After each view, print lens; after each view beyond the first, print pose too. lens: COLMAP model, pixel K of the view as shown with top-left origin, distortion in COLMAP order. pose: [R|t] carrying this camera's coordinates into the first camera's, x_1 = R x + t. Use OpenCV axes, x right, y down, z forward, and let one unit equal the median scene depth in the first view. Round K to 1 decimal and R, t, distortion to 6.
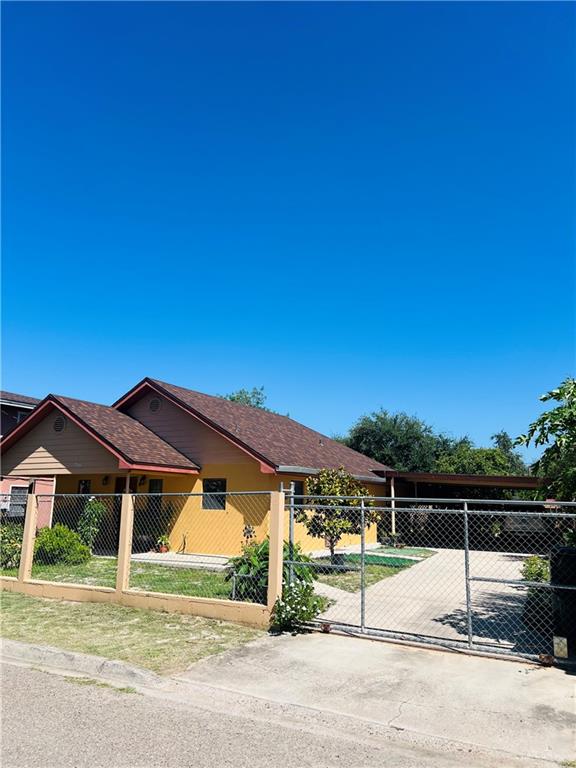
lens RADIAL K [[627.7, 0, 288.0], [0, 627.7, 384.0], [0, 0, 1]] dist [-0.004035, -0.000502]
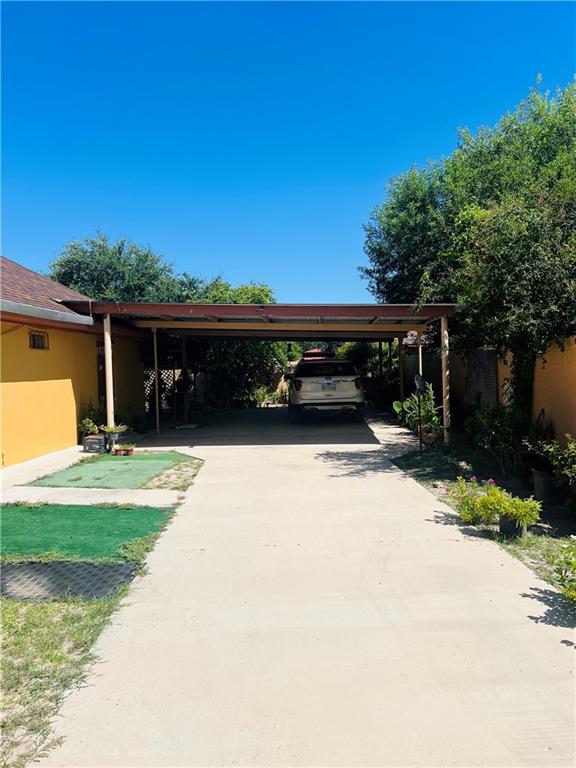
lens RADIAL K [[577.3, 0, 288.0], [0, 577.3, 384.0], [0, 0, 1]] dist [0.002758, 0.000301]
pose [[0.907619, -0.056964, 0.415911, 0.066724], [-0.032537, 0.978225, 0.204982, 0.066869], [-0.418531, -0.199578, 0.886002, 0.338935]]
